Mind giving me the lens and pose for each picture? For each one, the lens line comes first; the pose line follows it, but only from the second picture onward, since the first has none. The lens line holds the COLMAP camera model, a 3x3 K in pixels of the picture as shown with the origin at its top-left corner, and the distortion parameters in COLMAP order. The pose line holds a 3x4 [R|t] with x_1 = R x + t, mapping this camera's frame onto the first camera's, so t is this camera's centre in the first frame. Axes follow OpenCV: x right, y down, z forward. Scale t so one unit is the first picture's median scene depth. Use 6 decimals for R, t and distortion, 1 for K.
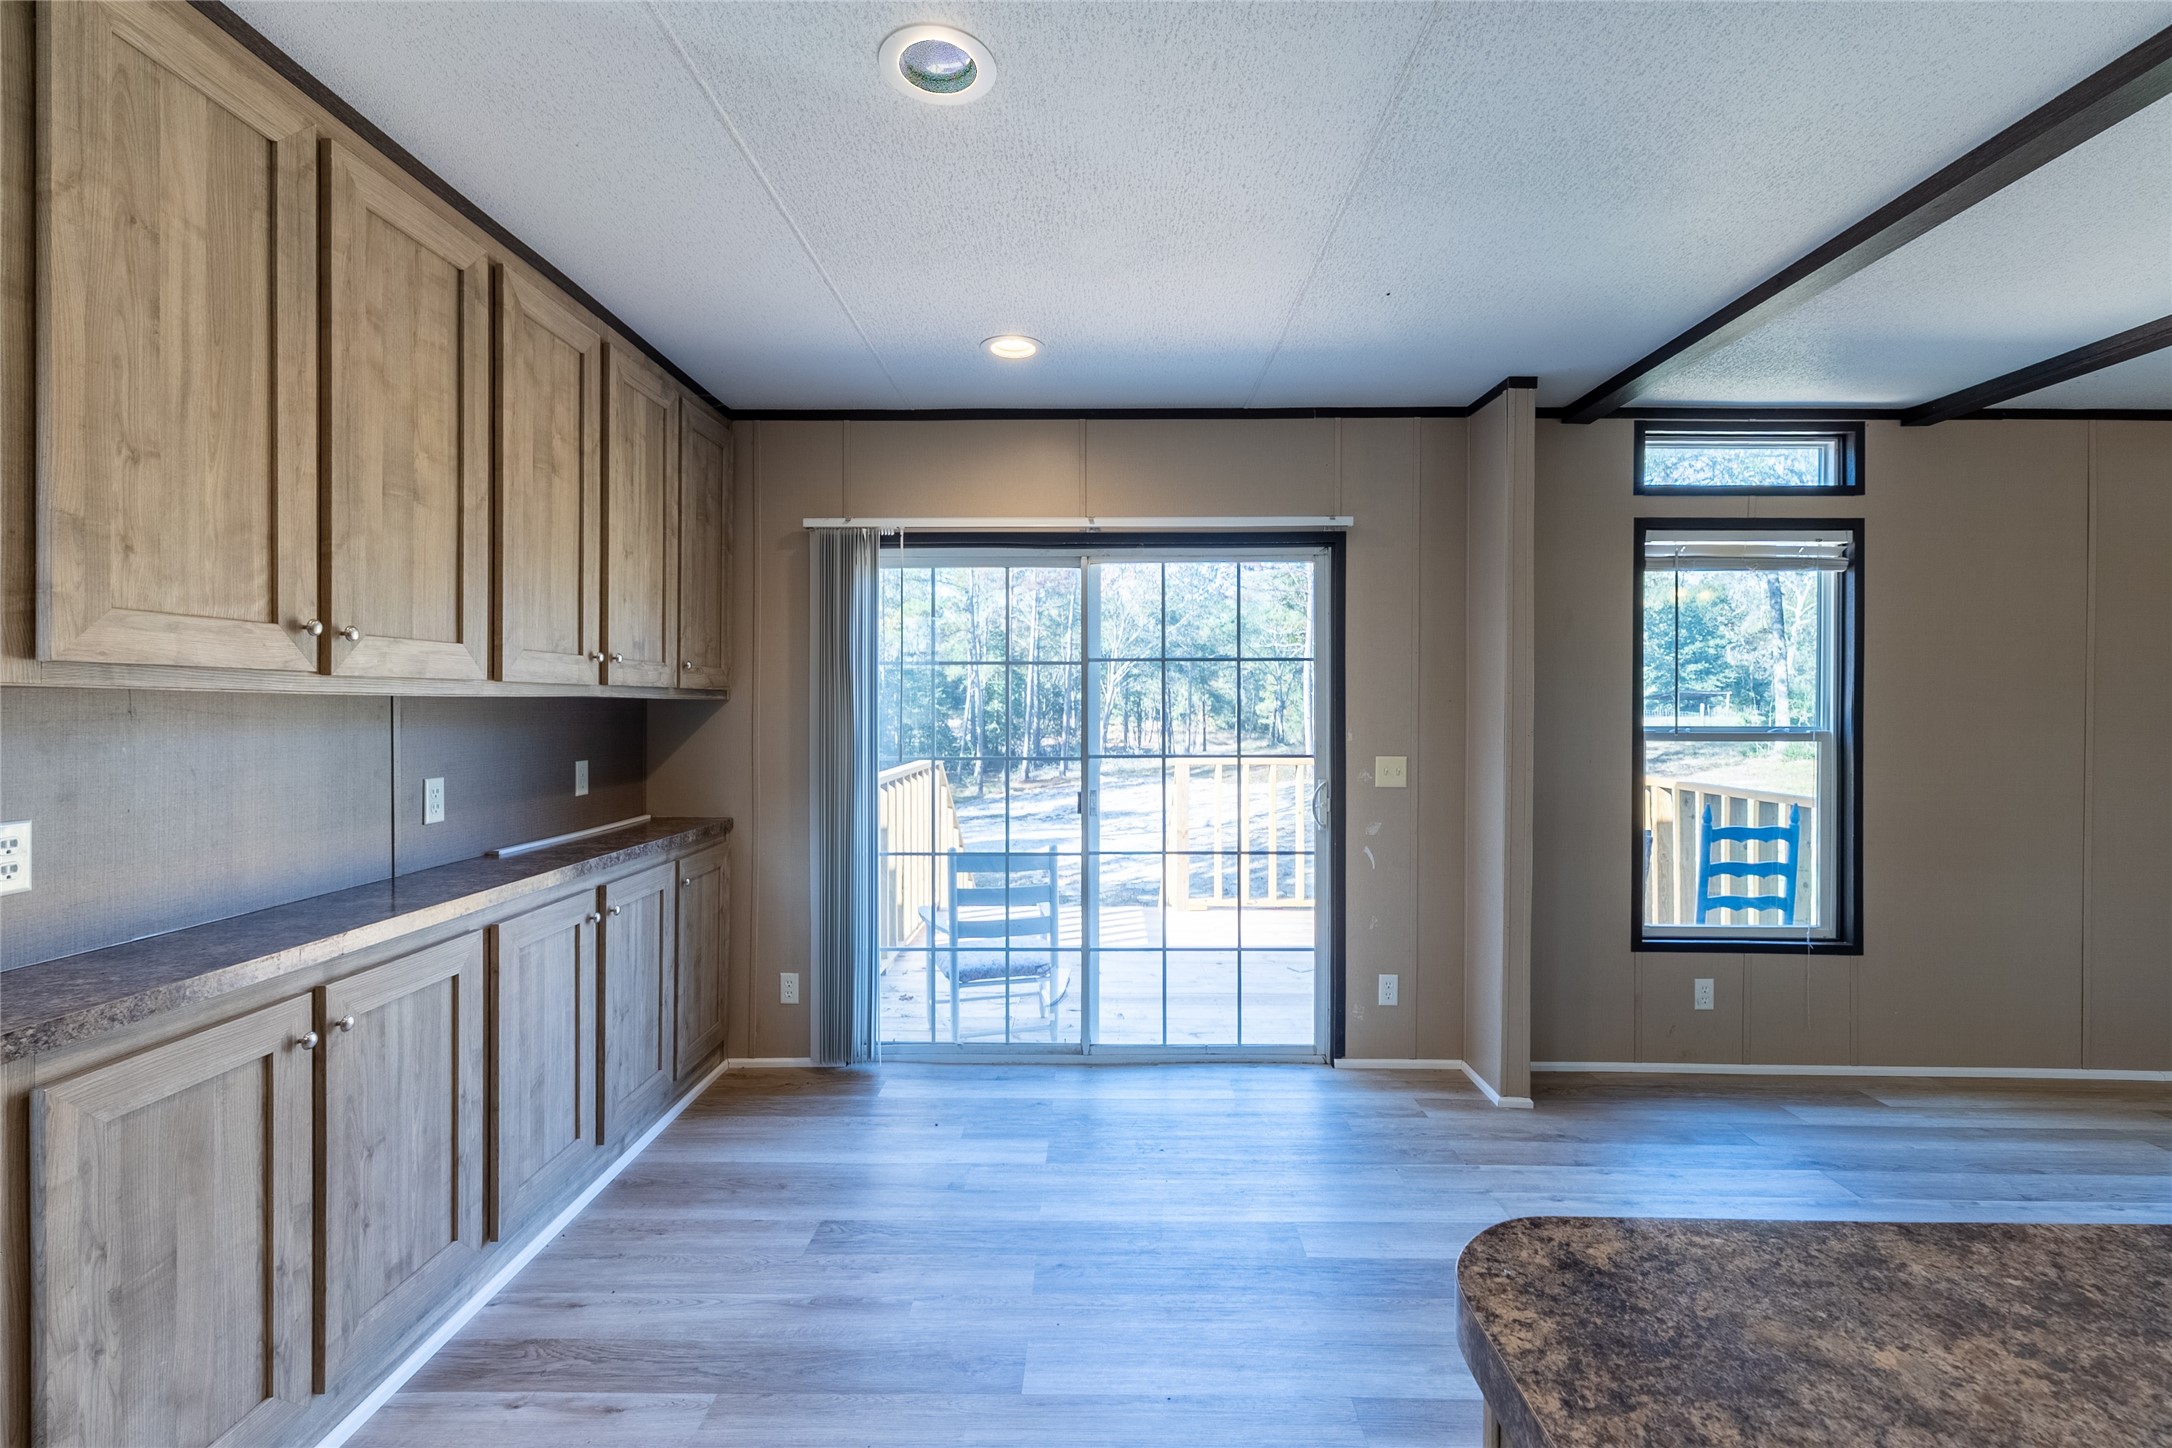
lens RADIAL K [[934.7, 0, 1091.3], [0, 934.7, 710.7], [0, 0, 1]] dist [-0.001143, -0.000120]
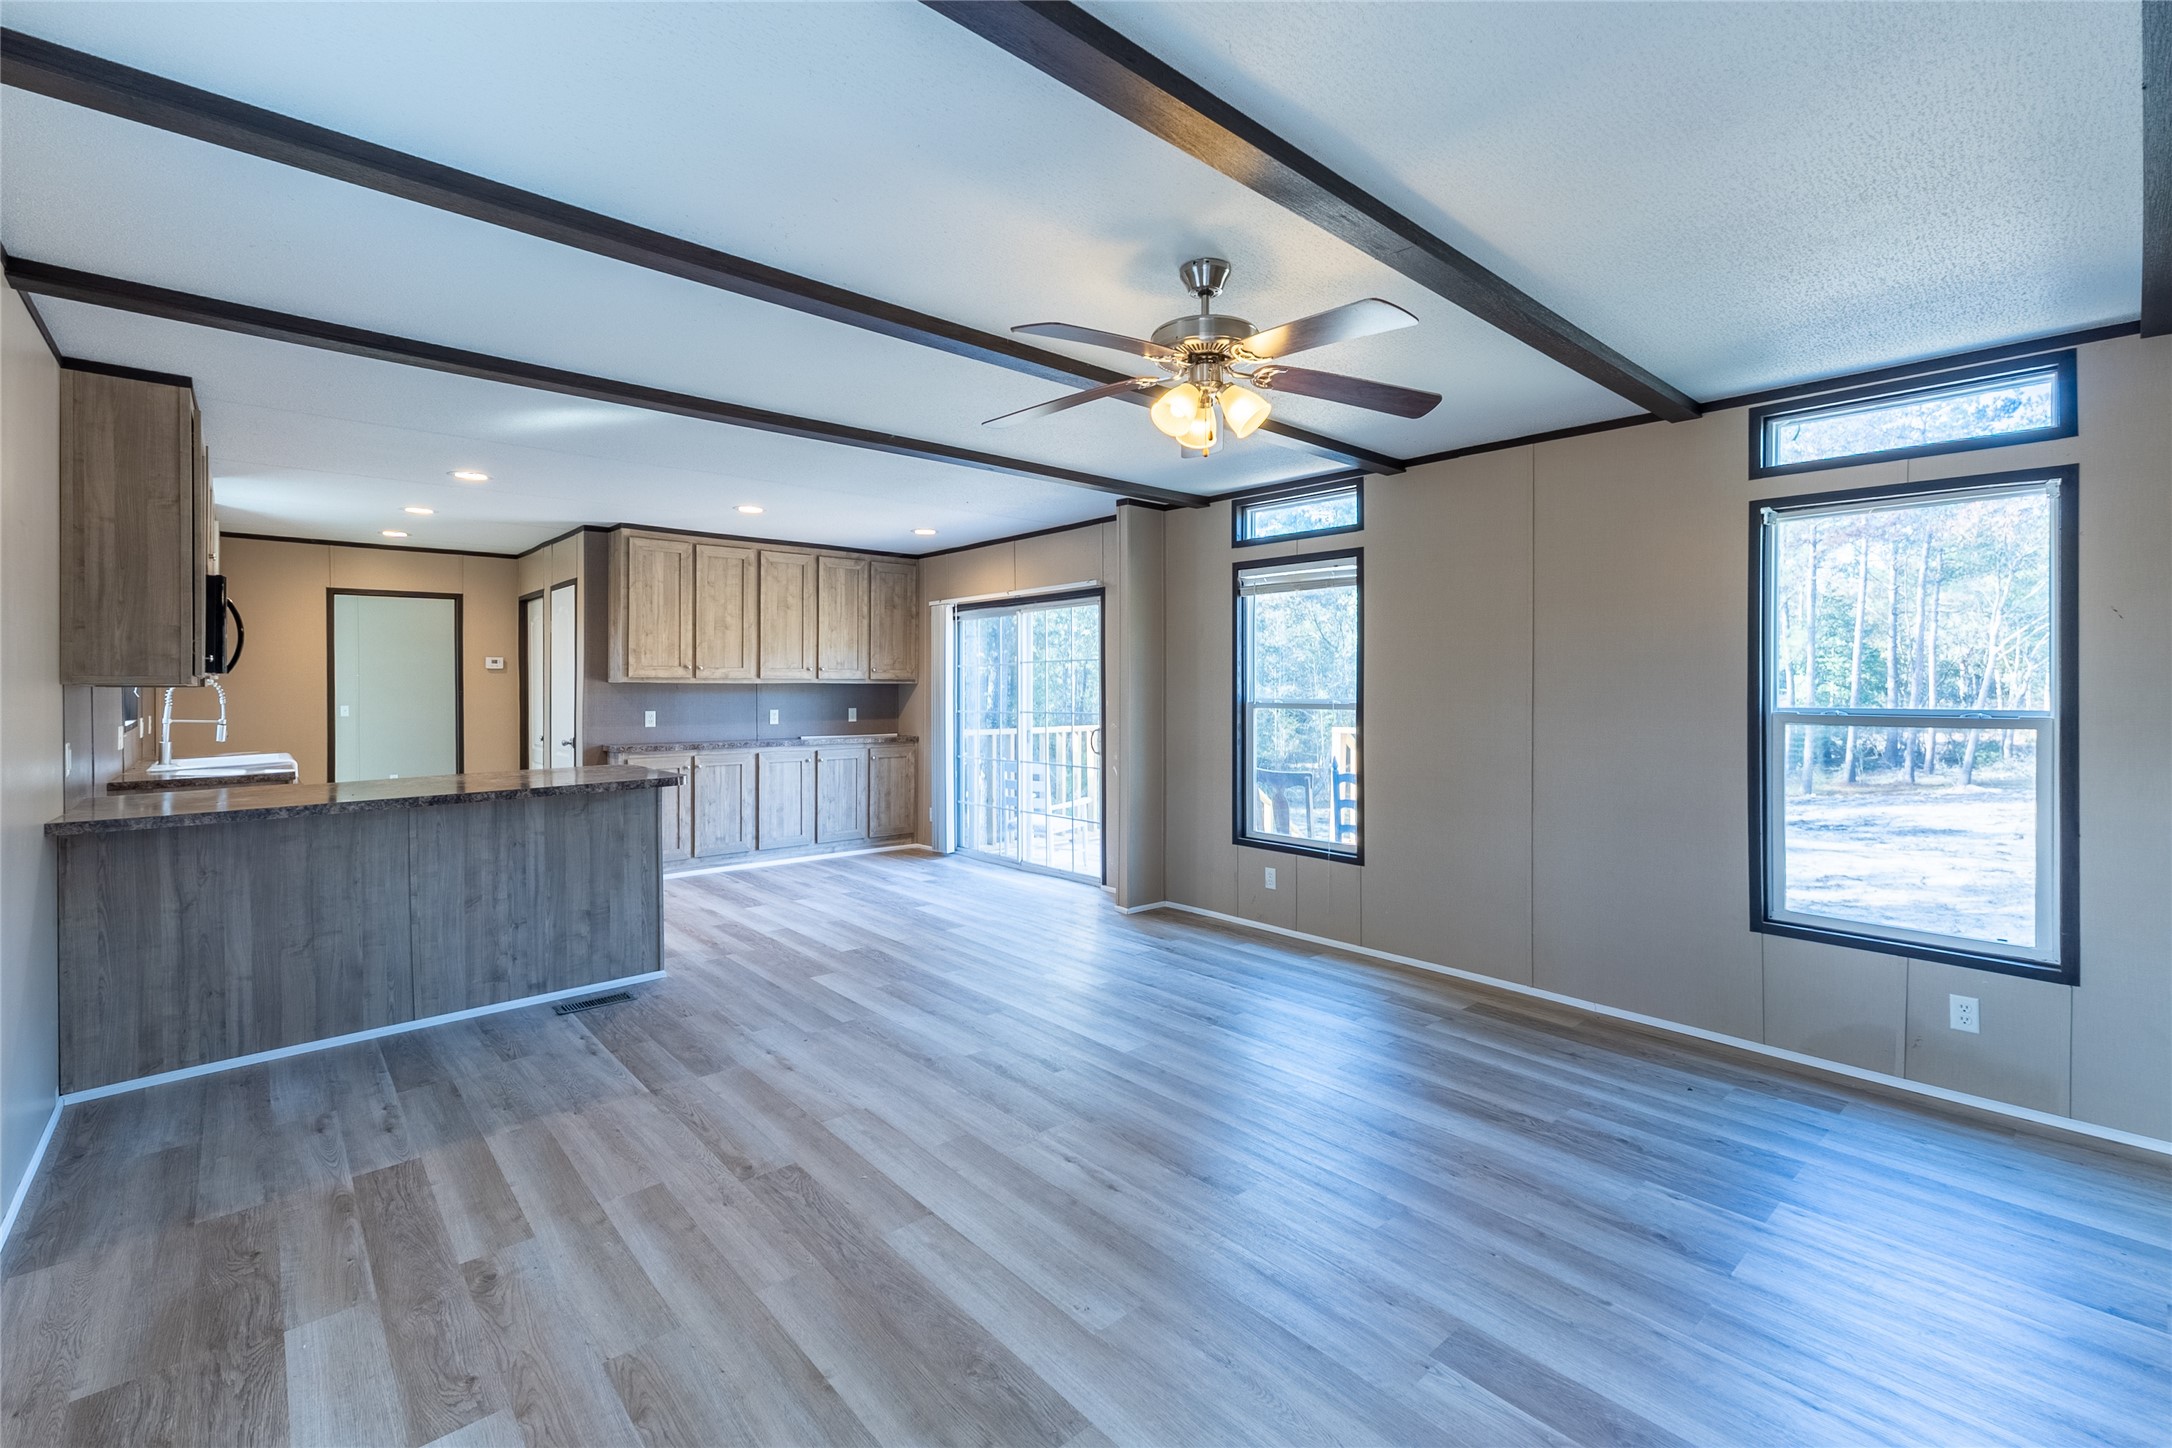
lens RADIAL K [[934.7, 0, 1080.5], [0, 934.7, 703.3], [0, 0, 1]] dist [-0.001143, -0.000120]
pose [[0.673867, 0.010448, -0.738779, 1.559391], [-0.001909, 0.999921, 0.012399, 0.006560], [0.738850, -0.006945, 0.673834, -0.229547]]
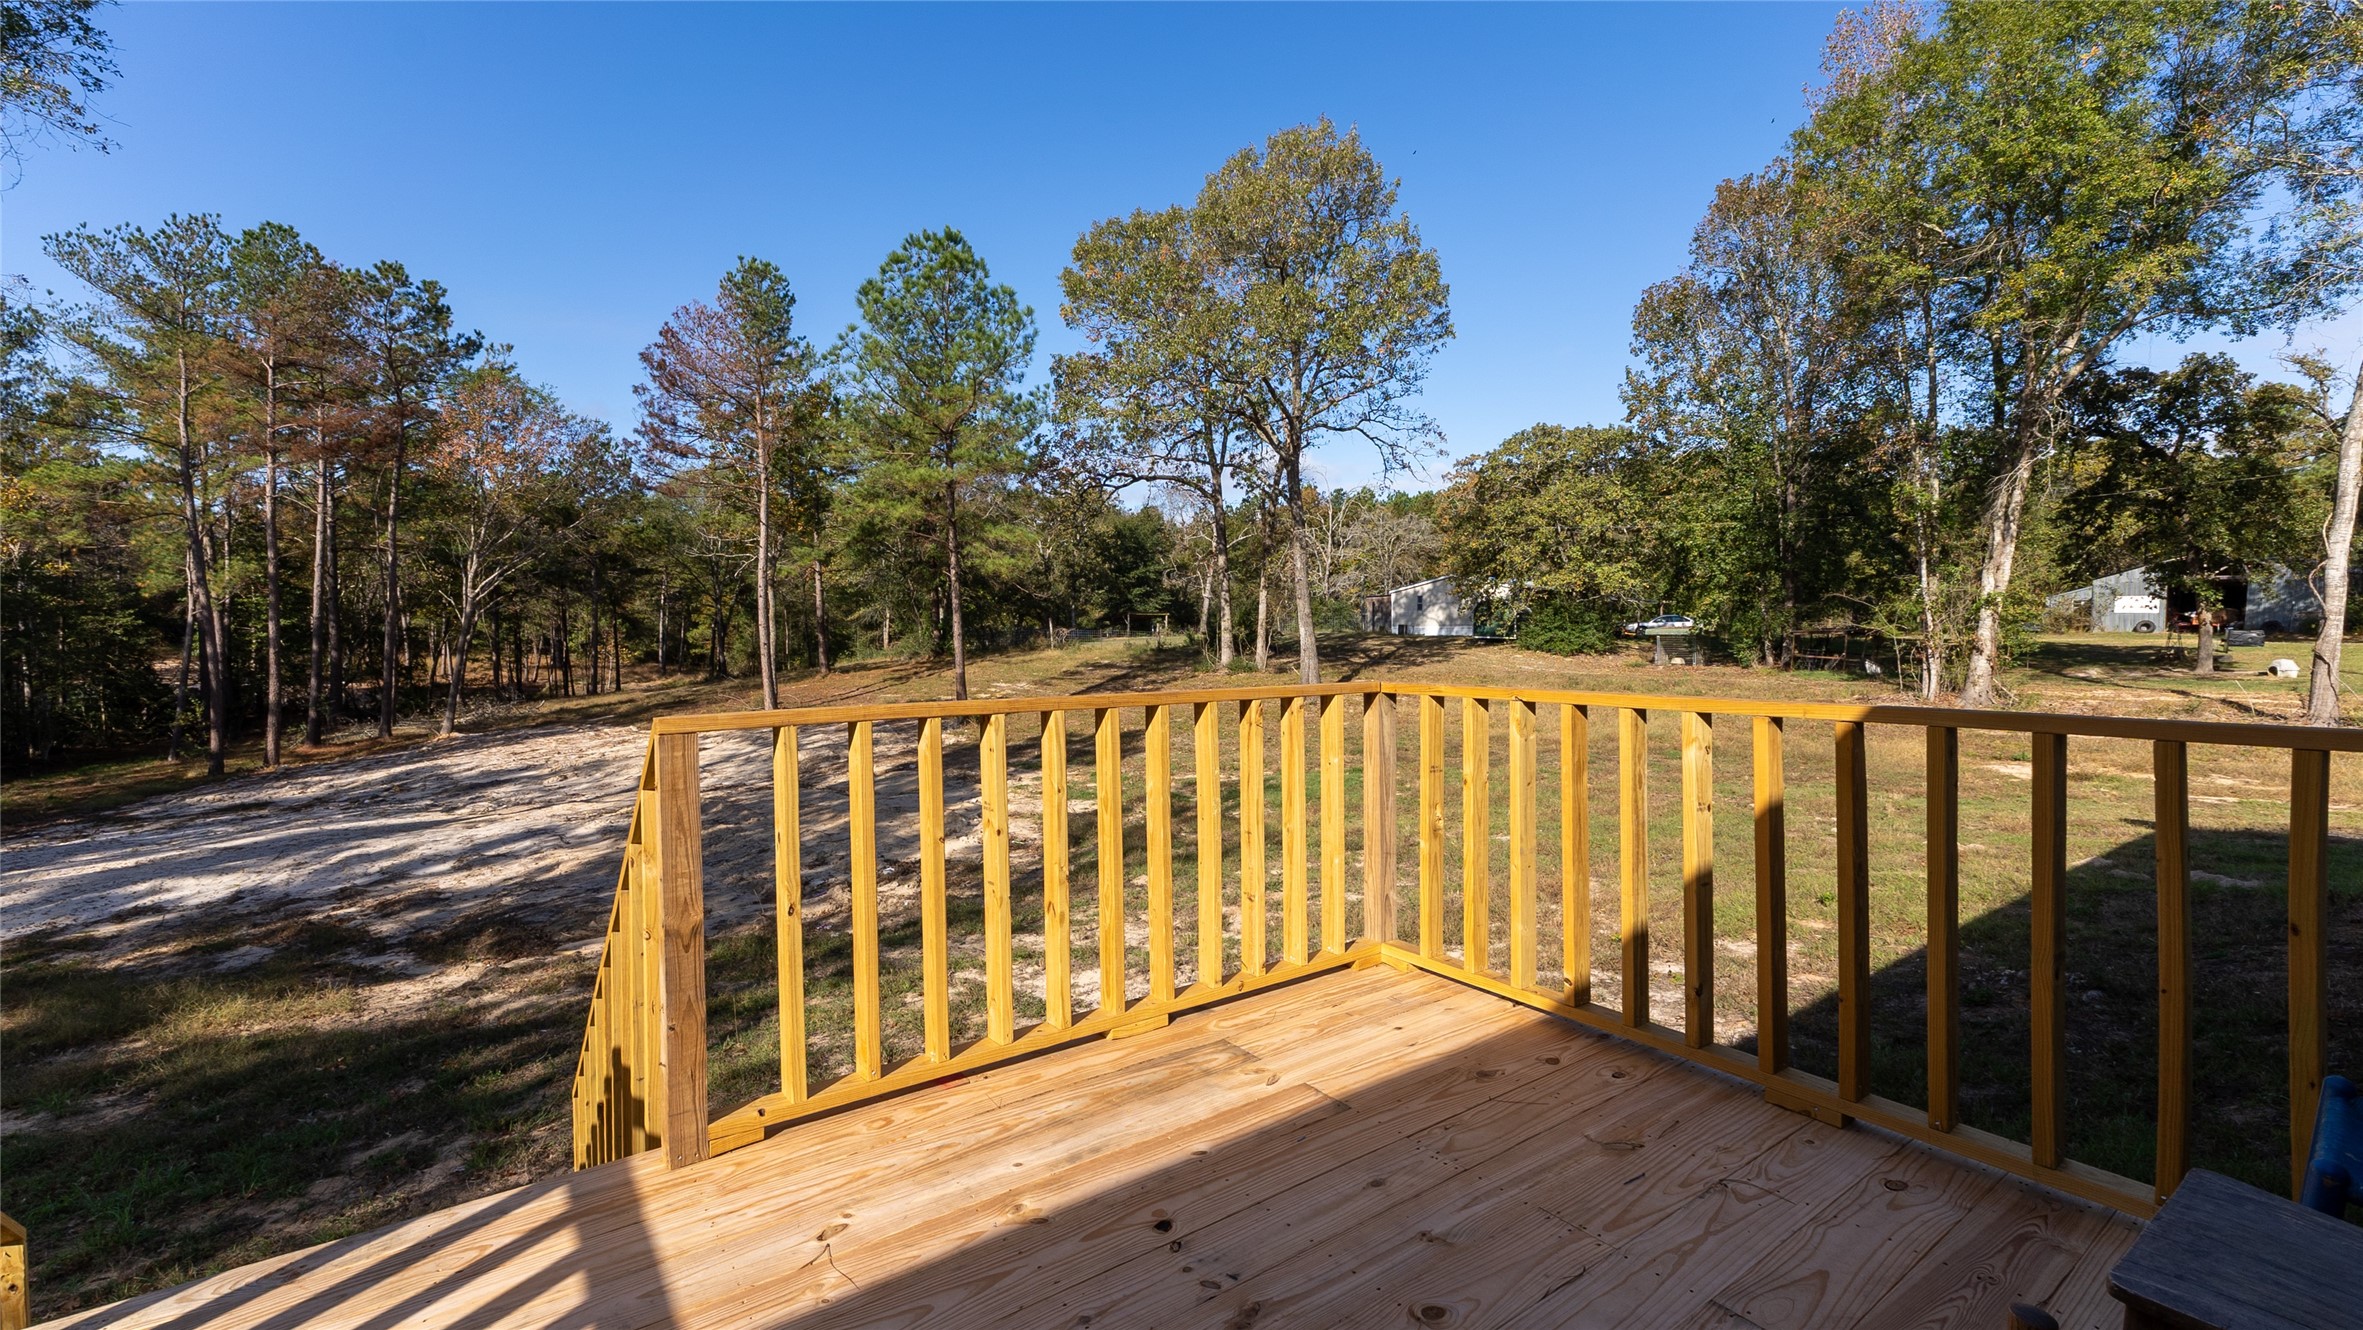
lens RADIAL K [[987.7, 0, 1194.5], [0, 987.7, 660.7], [0, 0, 1]] dist [0.002316, 0.000164]
pose [[0.795406, -0.028594, 0.605402, 0.003811], [0.014199, 0.999491, 0.028552, 0.003148], [-0.605910, -0.014114, 0.795408, 0.060077]]
